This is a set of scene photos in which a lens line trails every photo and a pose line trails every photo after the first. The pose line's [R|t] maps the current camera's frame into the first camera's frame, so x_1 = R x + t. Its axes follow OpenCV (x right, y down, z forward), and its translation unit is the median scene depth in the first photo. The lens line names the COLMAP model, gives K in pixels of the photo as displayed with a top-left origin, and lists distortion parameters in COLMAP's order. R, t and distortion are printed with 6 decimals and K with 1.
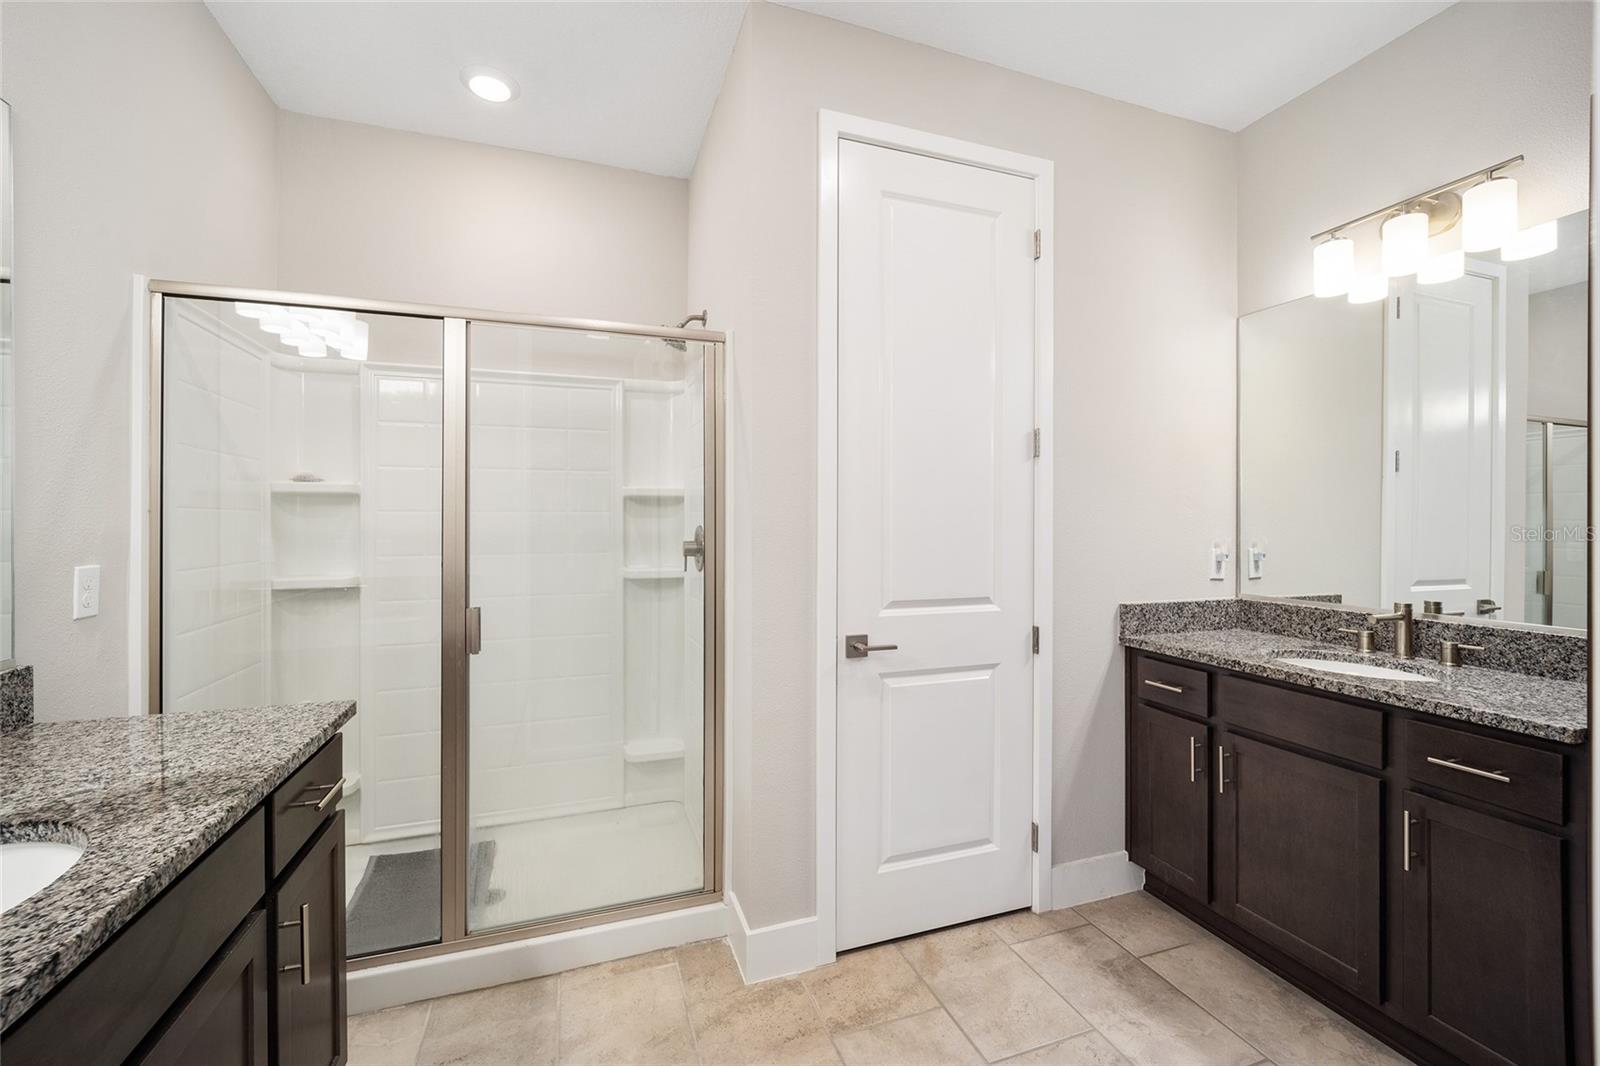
lens RADIAL K [[654.5, 0, 796.4], [0, 654.5, 521.1], [0, 0, 1]] dist [-0.005701, -0.000392]
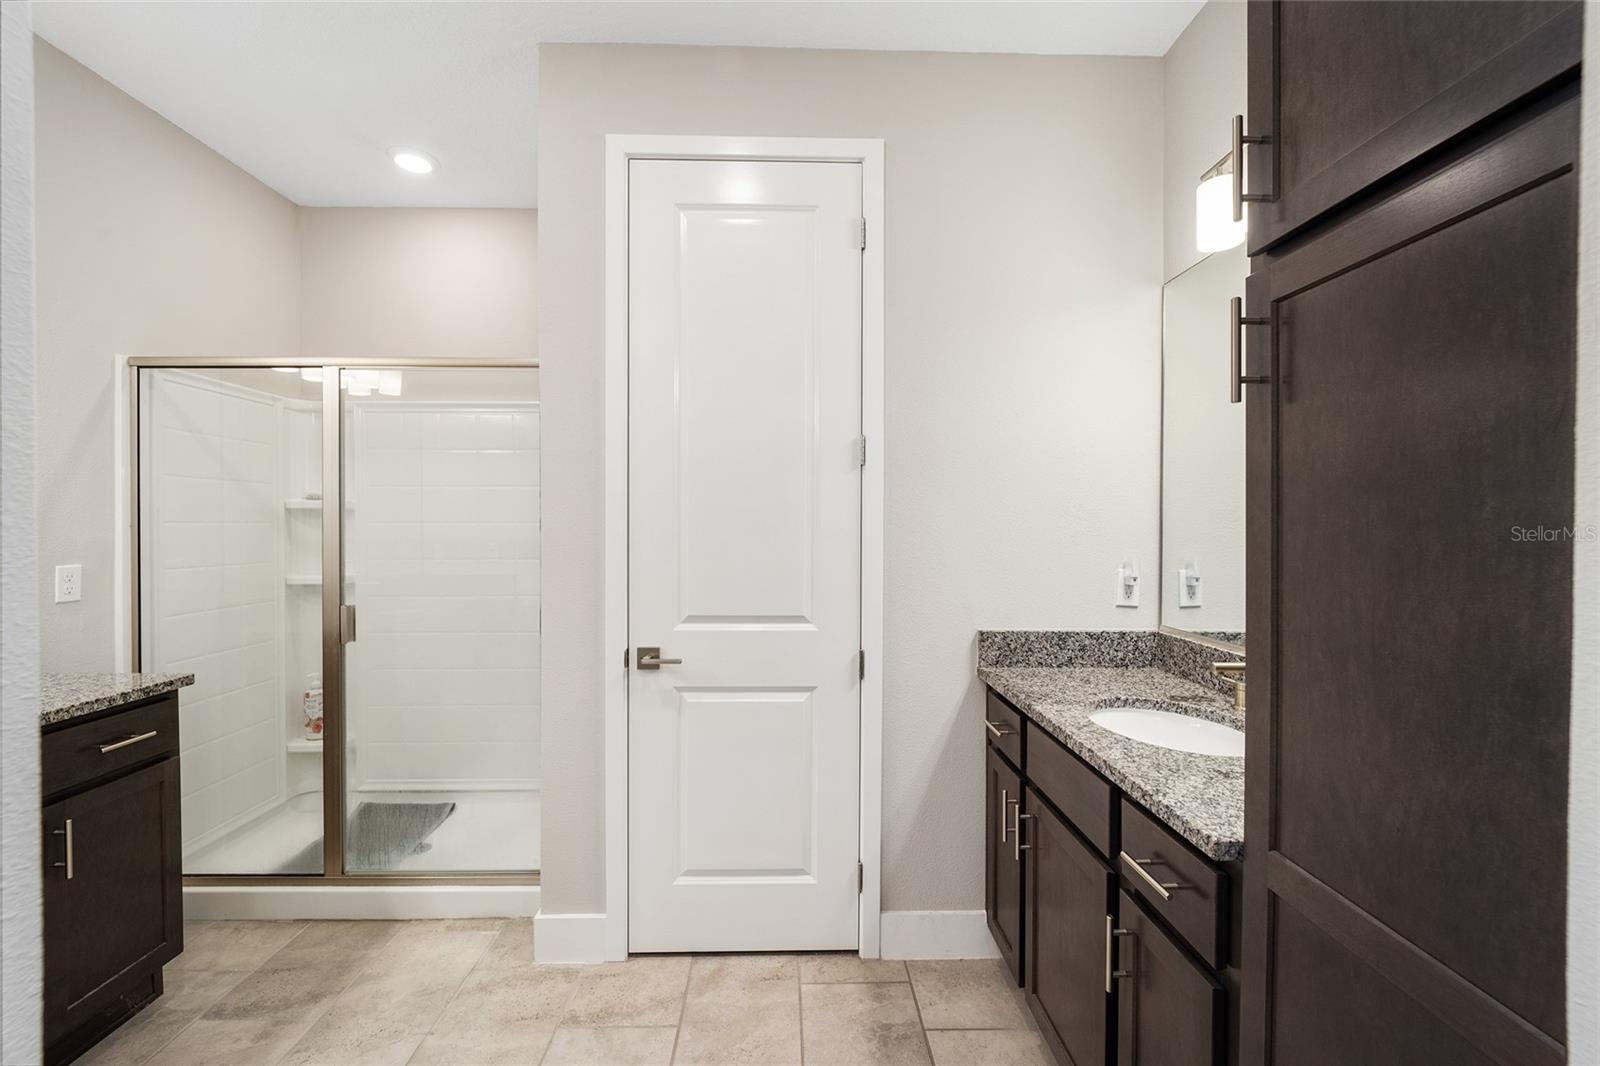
lens RADIAL K [[650.6, 0, 797.4], [0, 650.6, 530.3], [0, 0, 1]] dist [-0.006632, -0.000224]
pose [[0.950656, 0.004919, -0.310209, 0.573873], [-0.001871, 0.999947, 0.010123, -0.016803], [0.310243, -0.009043, 0.950614, 0.103285]]
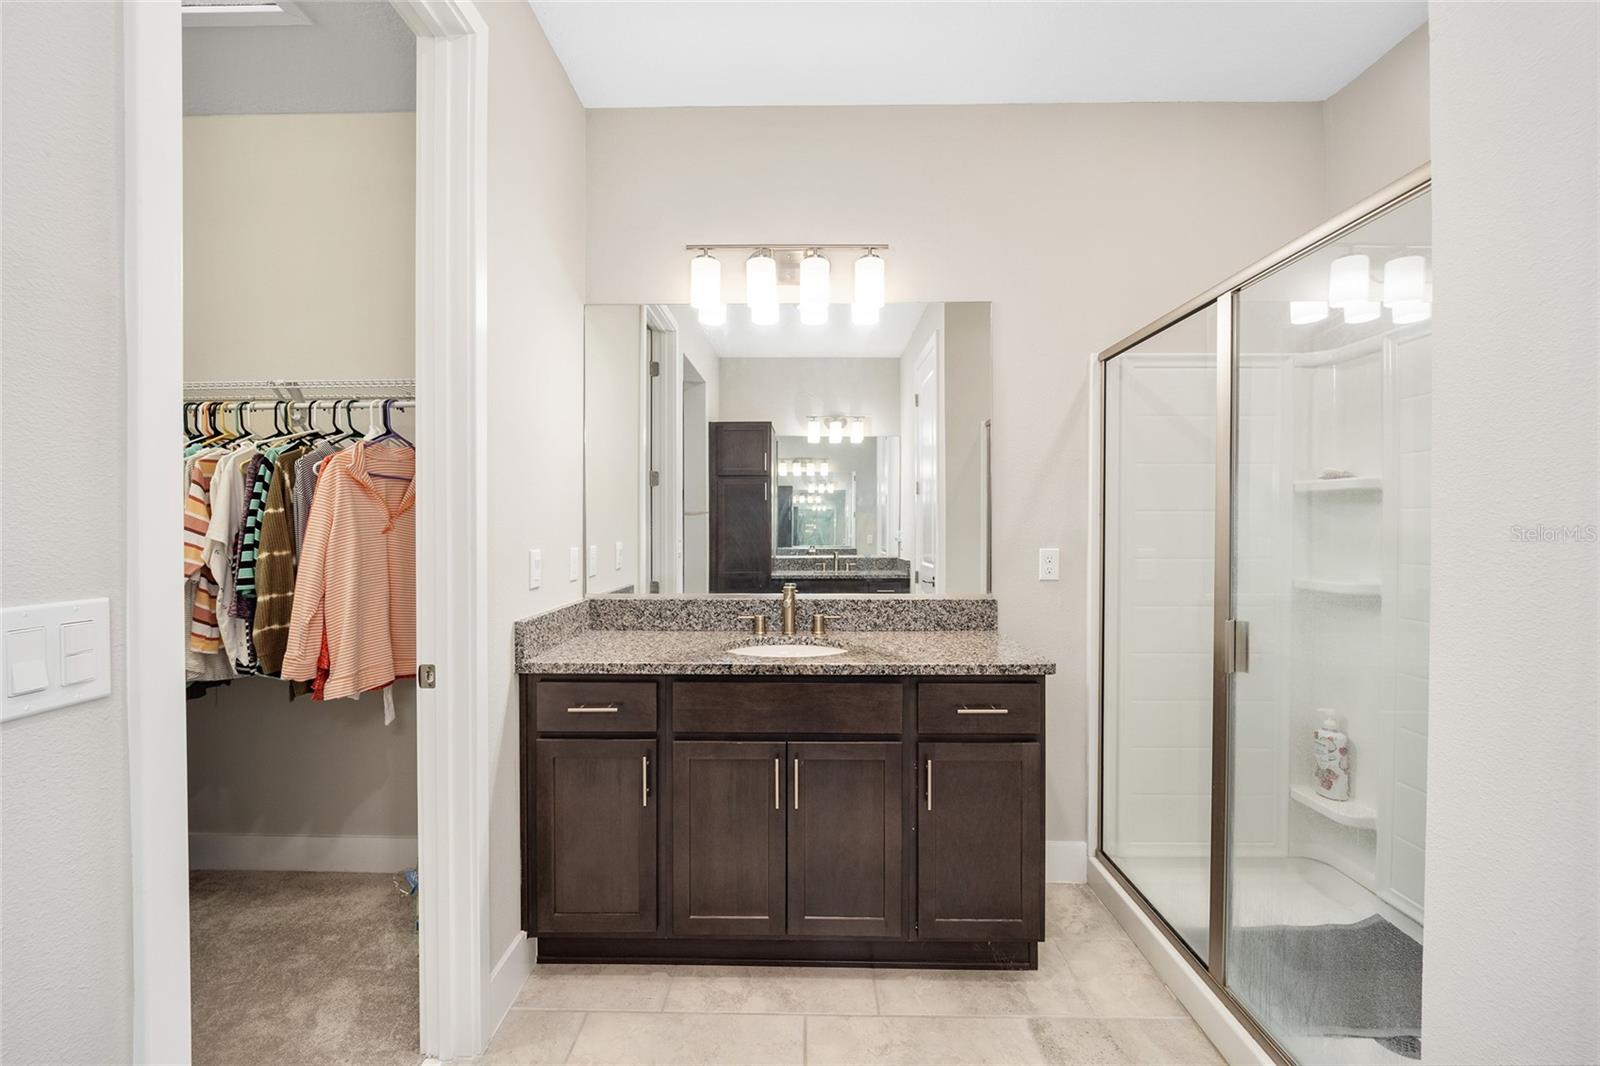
lens RADIAL K [[650.6, 0, 797.4], [0, 650.6, 530.3], [0, 0, 1]] dist [-0.006632, -0.000224]
pose [[-0.343755, 0.010694, -0.938998, 0.440134], [0.001499, 0.999940, 0.010839, 0.003243], [0.939058, 0.002318, -0.343751, 0.645384]]
